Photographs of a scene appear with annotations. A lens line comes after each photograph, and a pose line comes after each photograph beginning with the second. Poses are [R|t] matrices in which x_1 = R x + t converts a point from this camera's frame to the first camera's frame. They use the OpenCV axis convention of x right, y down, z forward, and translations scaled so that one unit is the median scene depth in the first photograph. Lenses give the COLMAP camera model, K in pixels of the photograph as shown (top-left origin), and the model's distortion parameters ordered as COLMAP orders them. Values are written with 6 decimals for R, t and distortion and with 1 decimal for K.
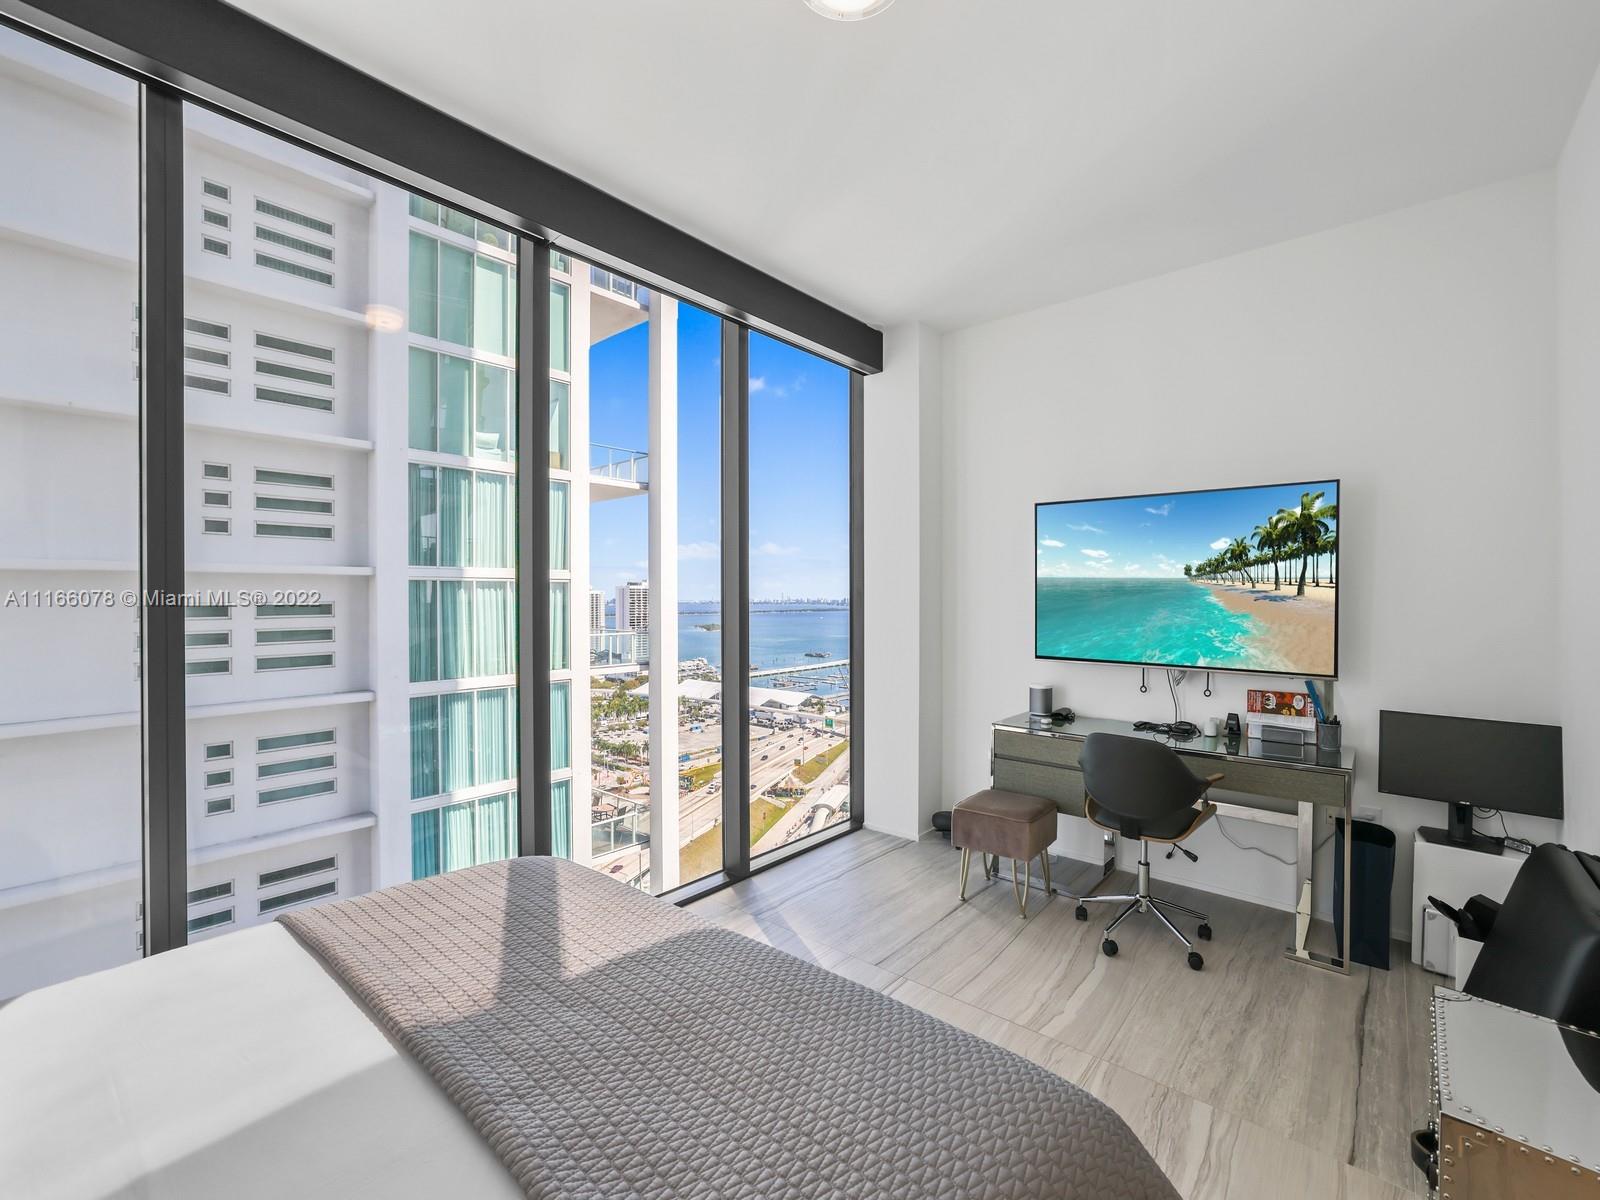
lens RADIAL K [[693.7, 0, 793.4], [0, 693.7, 596.3], [0, 0, 1]] dist [-0.050182, 0.019175]
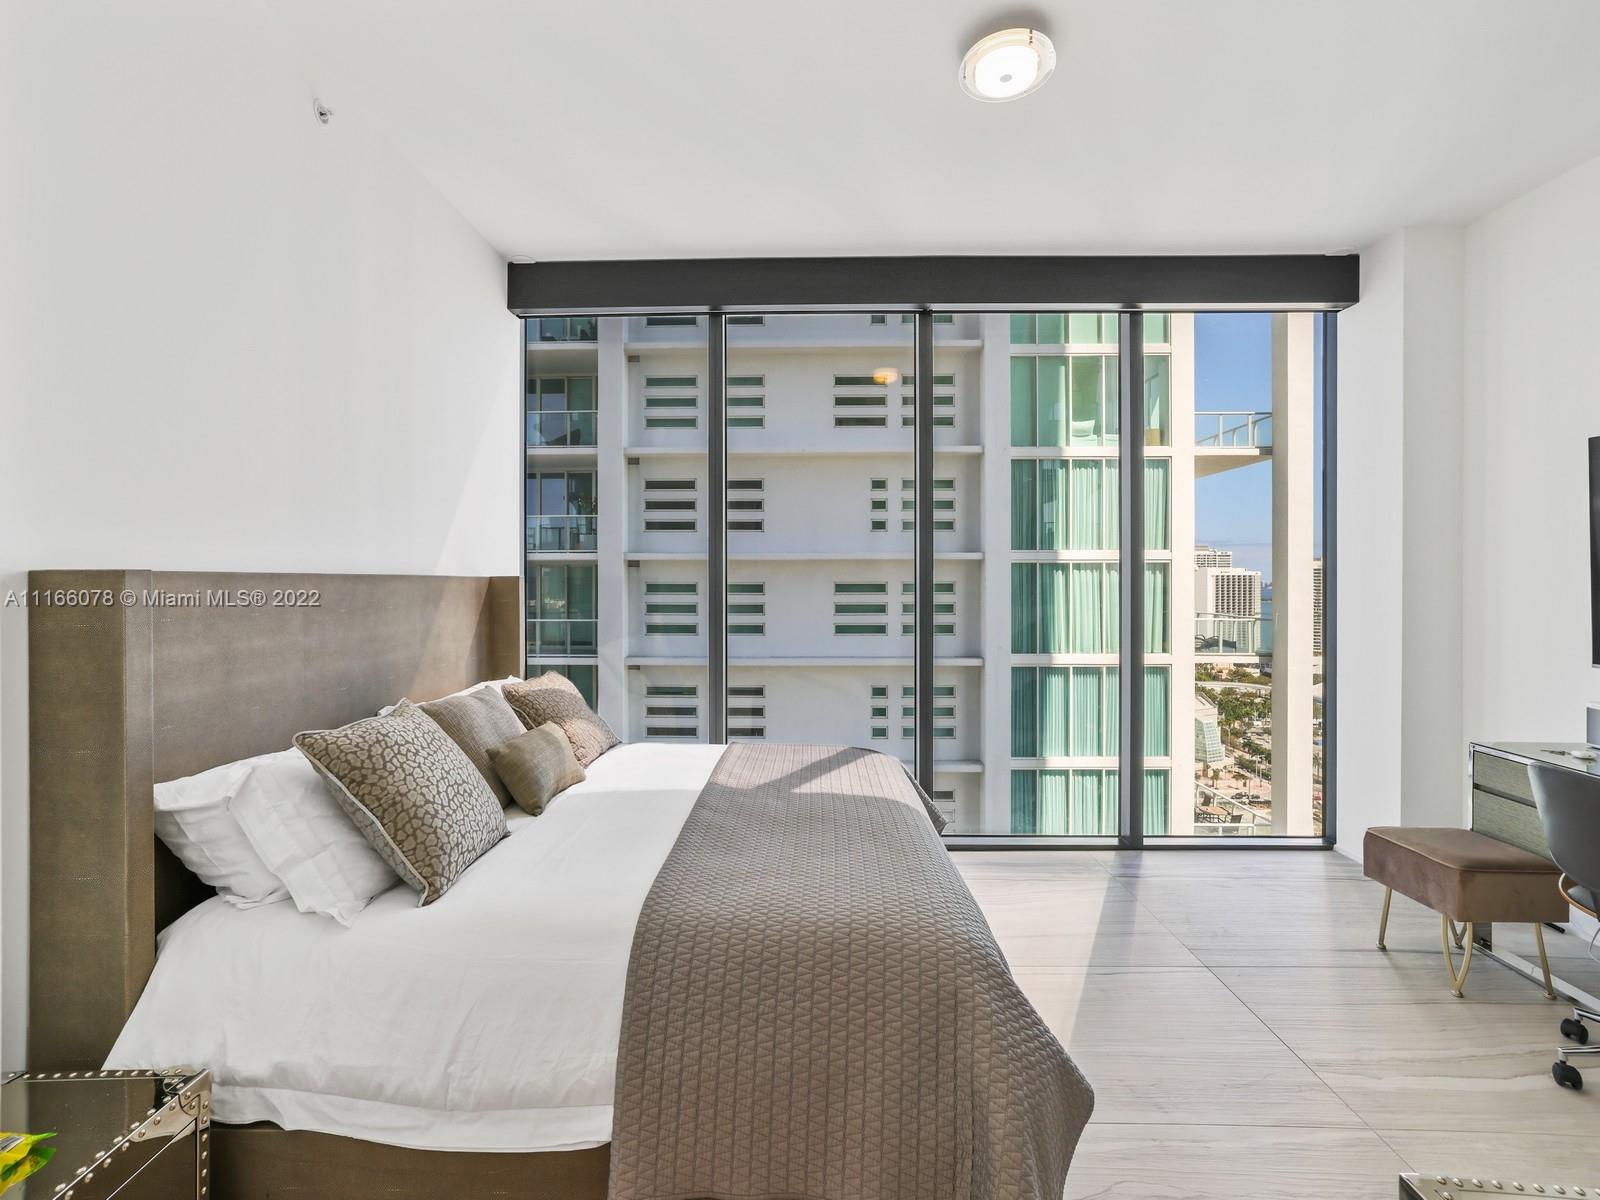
lens RADIAL K [[706.8, 0, 794.3], [0, 706.8, 584.6], [0, 0, 1]] dist [-0.024768, 0.009622]
pose [[0.627232, 0.008344, -0.778788, 0.119191], [-0.001288, 0.999952, 0.009676, 0.001027], [0.778831, -0.005066, 0.627213, -0.015750]]
